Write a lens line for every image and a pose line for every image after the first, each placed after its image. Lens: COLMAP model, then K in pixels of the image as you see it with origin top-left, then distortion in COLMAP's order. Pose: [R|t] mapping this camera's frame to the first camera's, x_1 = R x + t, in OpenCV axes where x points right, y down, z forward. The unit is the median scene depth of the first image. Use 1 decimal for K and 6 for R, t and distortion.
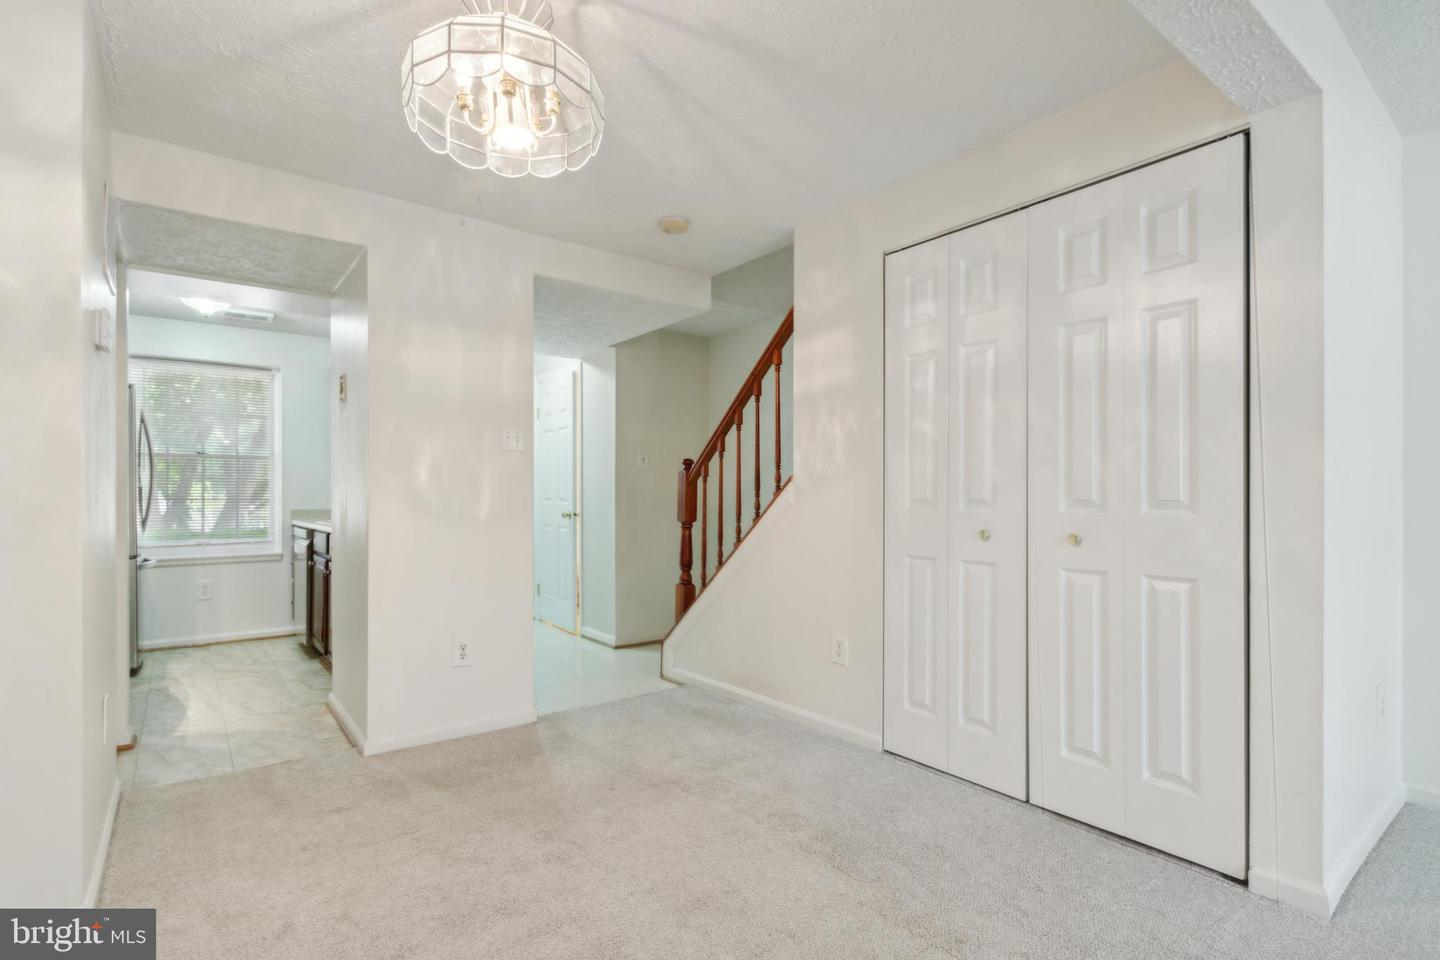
lens RADIAL K [[688.0, 0, 715.6], [0, 688.0, 485.0], [0, 0, 1]] dist [0.001529, 0.000332]
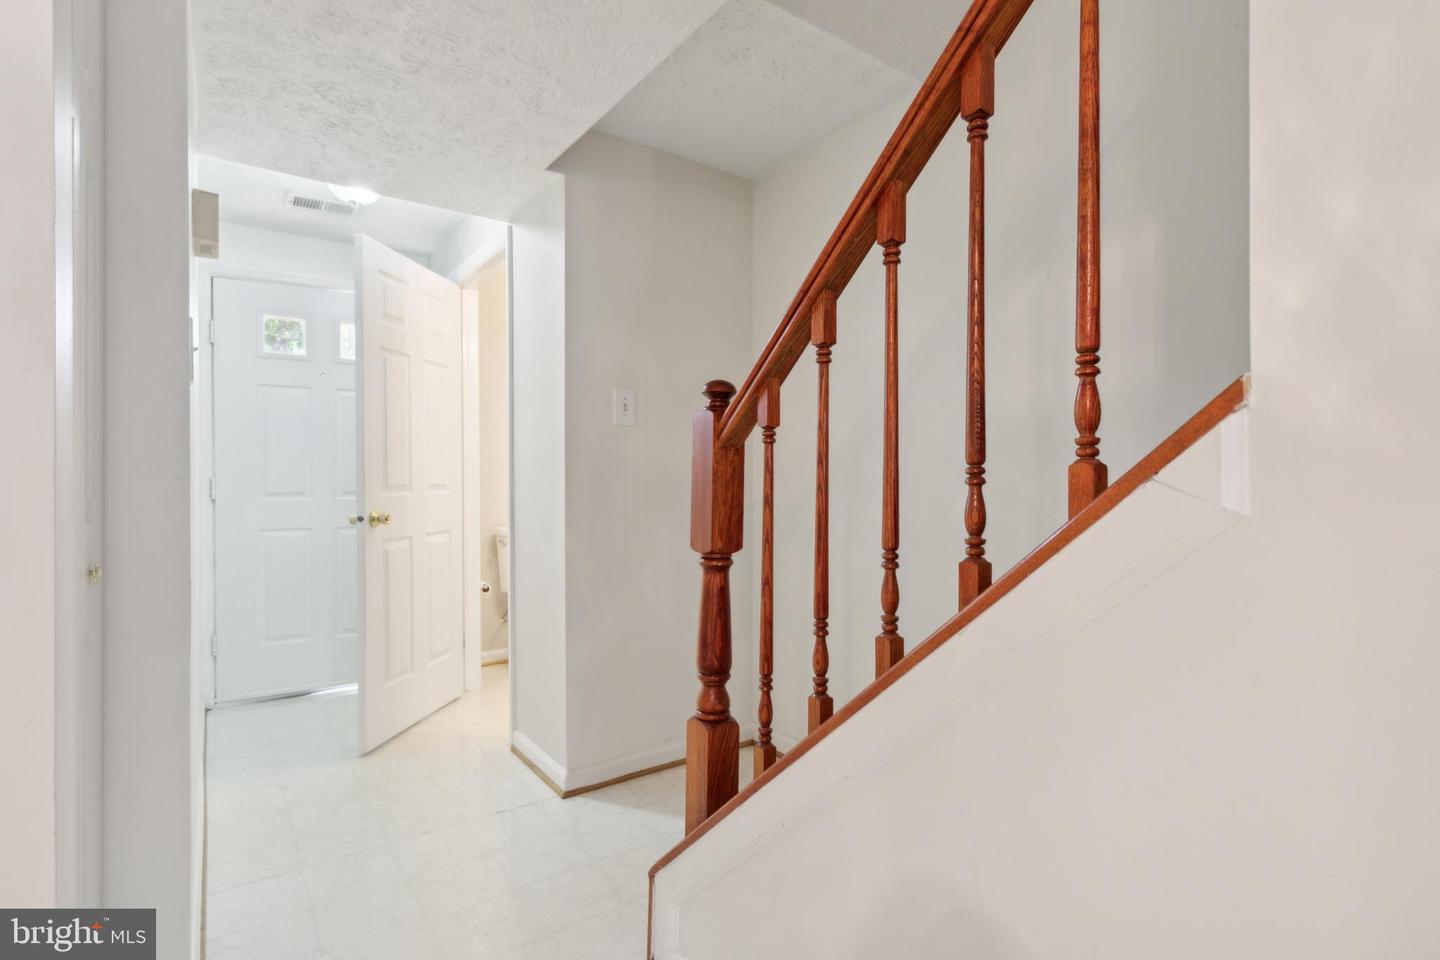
lens RADIAL K [[688.0, 0, 715.6], [0, 688.0, 485.0], [0, 0, 1]] dist [0.001529, 0.000332]
pose [[0.999600, 0.001130, -0.028275, -0.032163], [-0.000565, 0.999800, 0.019970, 0.010678], [0.028292, -0.019946, 0.999401, 0.636802]]
